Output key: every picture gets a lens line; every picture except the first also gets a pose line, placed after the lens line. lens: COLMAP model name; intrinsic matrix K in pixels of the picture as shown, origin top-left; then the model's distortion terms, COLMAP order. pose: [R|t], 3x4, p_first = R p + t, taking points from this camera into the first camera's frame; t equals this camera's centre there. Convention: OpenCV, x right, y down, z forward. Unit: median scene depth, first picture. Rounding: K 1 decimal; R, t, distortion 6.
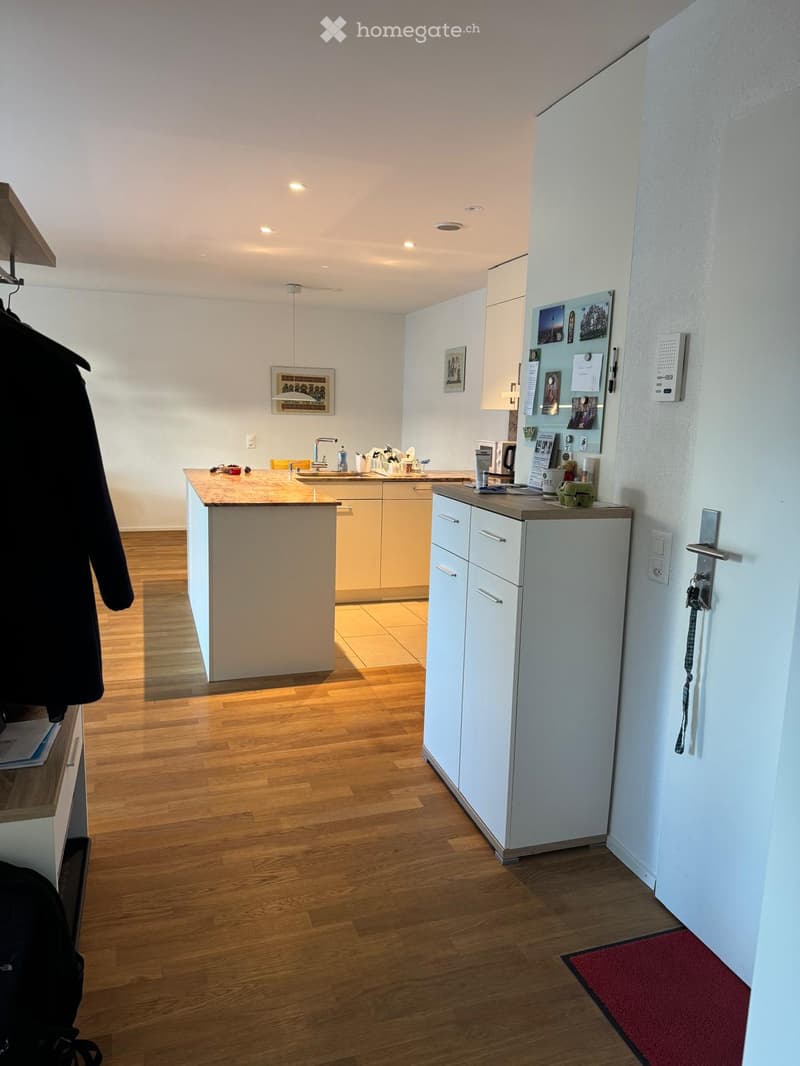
lens RADIAL K [[747.2, 0, 393.9], [0, 747.2, 536.6], [0, 0, 1]] dist [0.038507, -0.061590]
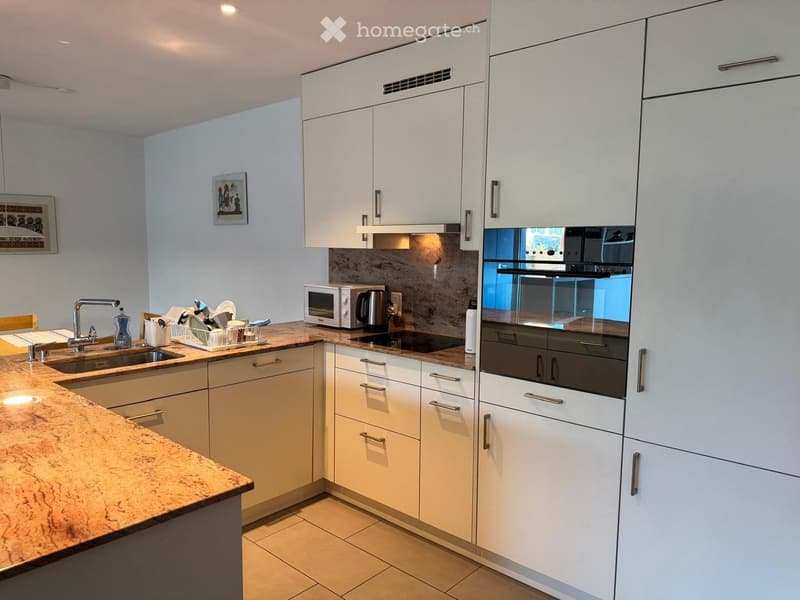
lens RADIAL K [[560.7, 0, 405.7], [0, 560.7, 299.6], [0, 0, 1]] dist [0.038507, -0.061590]
pose [[0.861934, -0.071665, 0.501931, -0.101736], [0.098661, 0.994744, -0.027397, -0.091038], [-0.497329, 0.073135, 0.864474, 0.452361]]
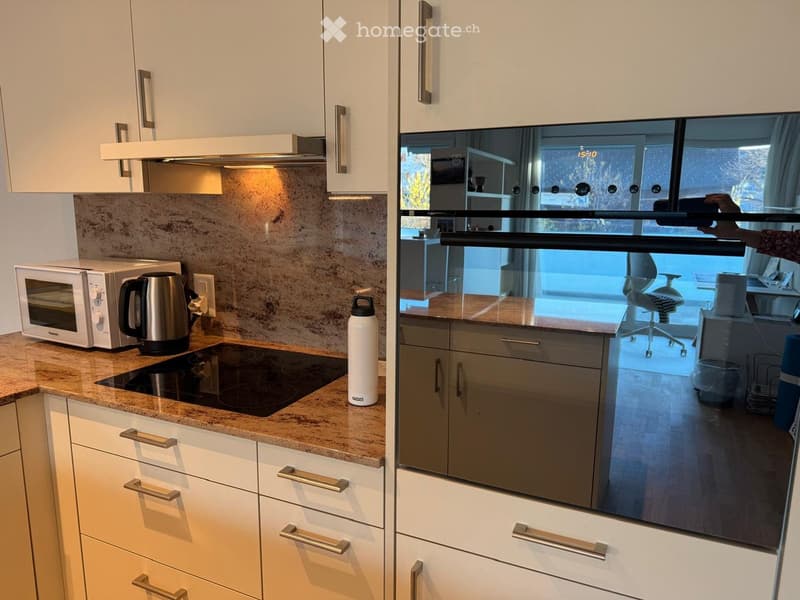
lens RADIAL K [[560.7, 0, 405.0], [0, 560.7, 301.7], [0, 0, 1]] dist [0.038507, -0.061590]
pose [[0.679083, -0.154788, 0.717557, 0.033943], [0.133959, 0.987232, 0.086184, -0.113589], [-0.721735, 0.037597, 0.691147, 0.664487]]
